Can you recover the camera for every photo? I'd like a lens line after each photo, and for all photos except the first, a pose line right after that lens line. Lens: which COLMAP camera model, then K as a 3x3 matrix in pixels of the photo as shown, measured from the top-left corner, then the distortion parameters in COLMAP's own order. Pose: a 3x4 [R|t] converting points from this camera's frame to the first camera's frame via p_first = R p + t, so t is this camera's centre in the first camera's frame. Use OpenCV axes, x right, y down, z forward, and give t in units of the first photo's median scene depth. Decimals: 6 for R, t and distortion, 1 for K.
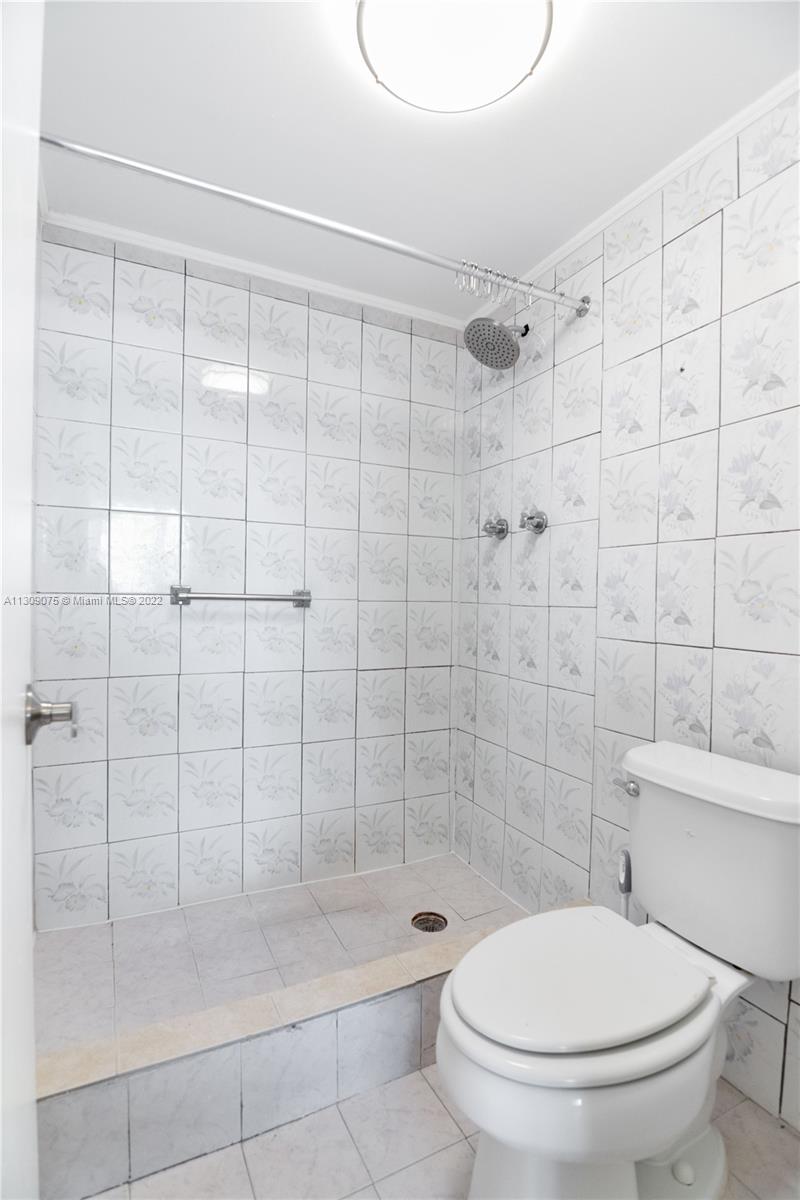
lens RADIAL K [[562.4, 0, 403.7], [0, 562.4, 605.0], [0, 0, 1]] dist [-0.004246, -0.013587]
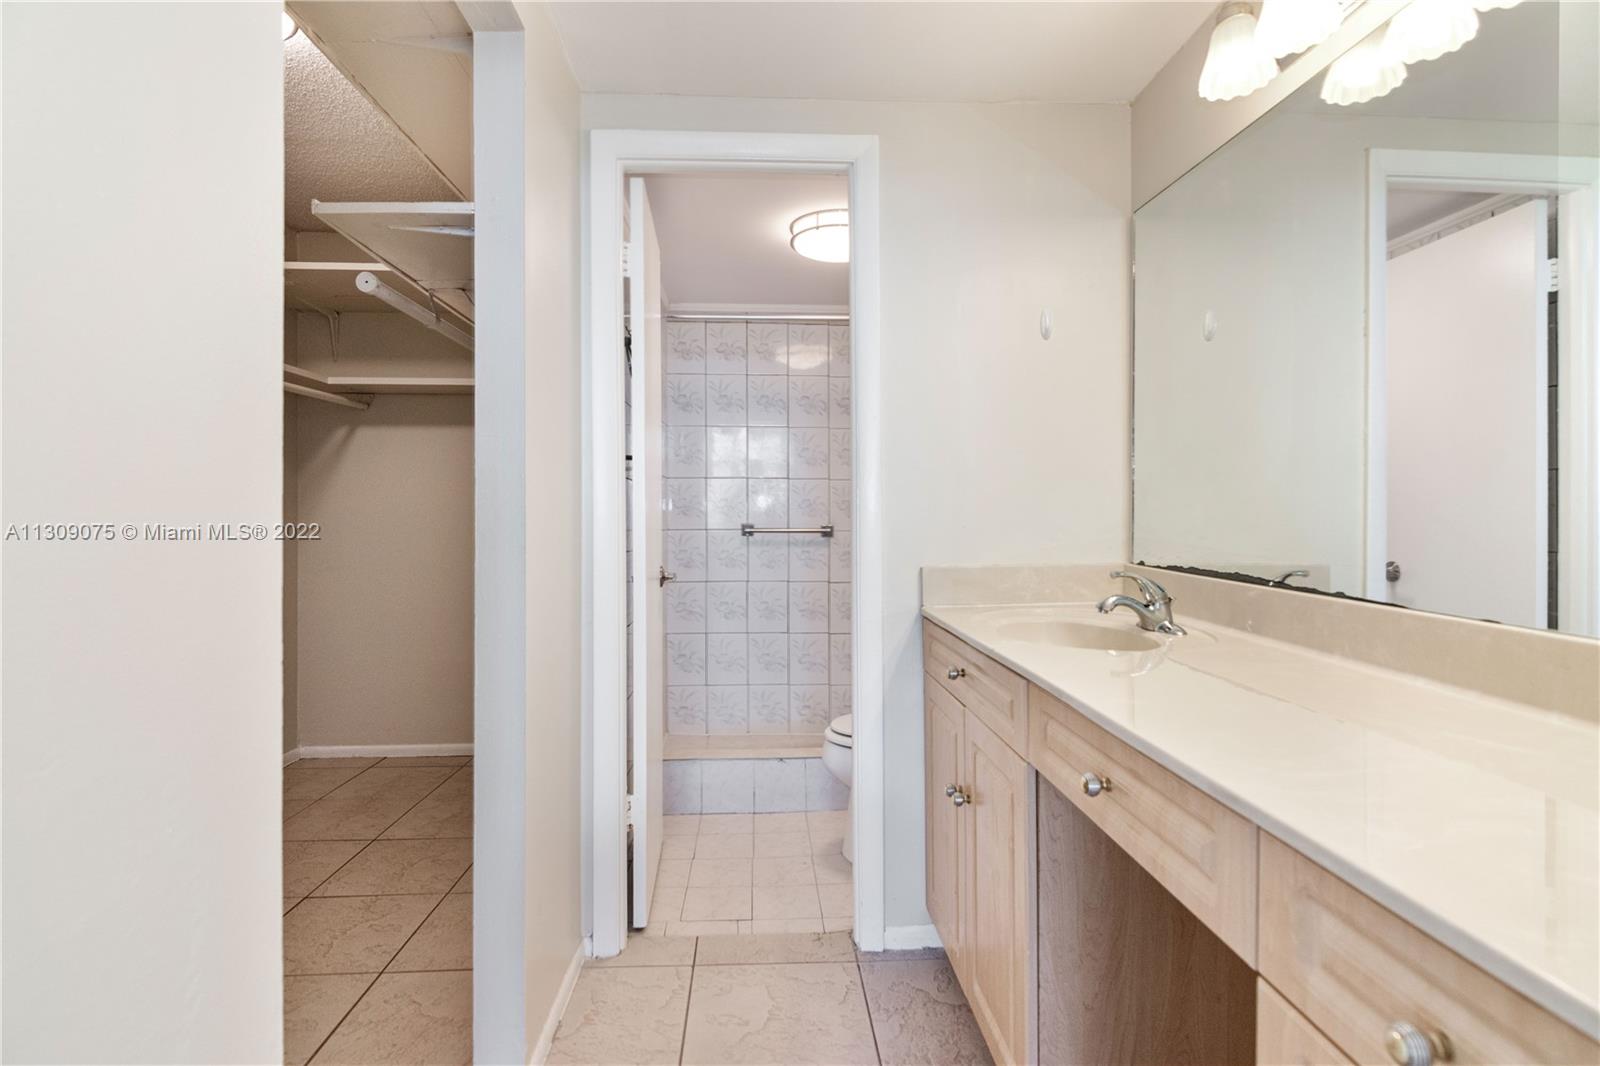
lens RADIAL K [[789.3, 0, 802.4], [0, 789.3, 524.2], [0, 0, 1]] dist [-0.001223, -0.012800]
pose [[0.910928, -0.012002, -0.412391, 0.629443], [0.009091, 0.999918, -0.009022, -0.011560], [0.412465, 0.004469, 0.910962, -0.905069]]
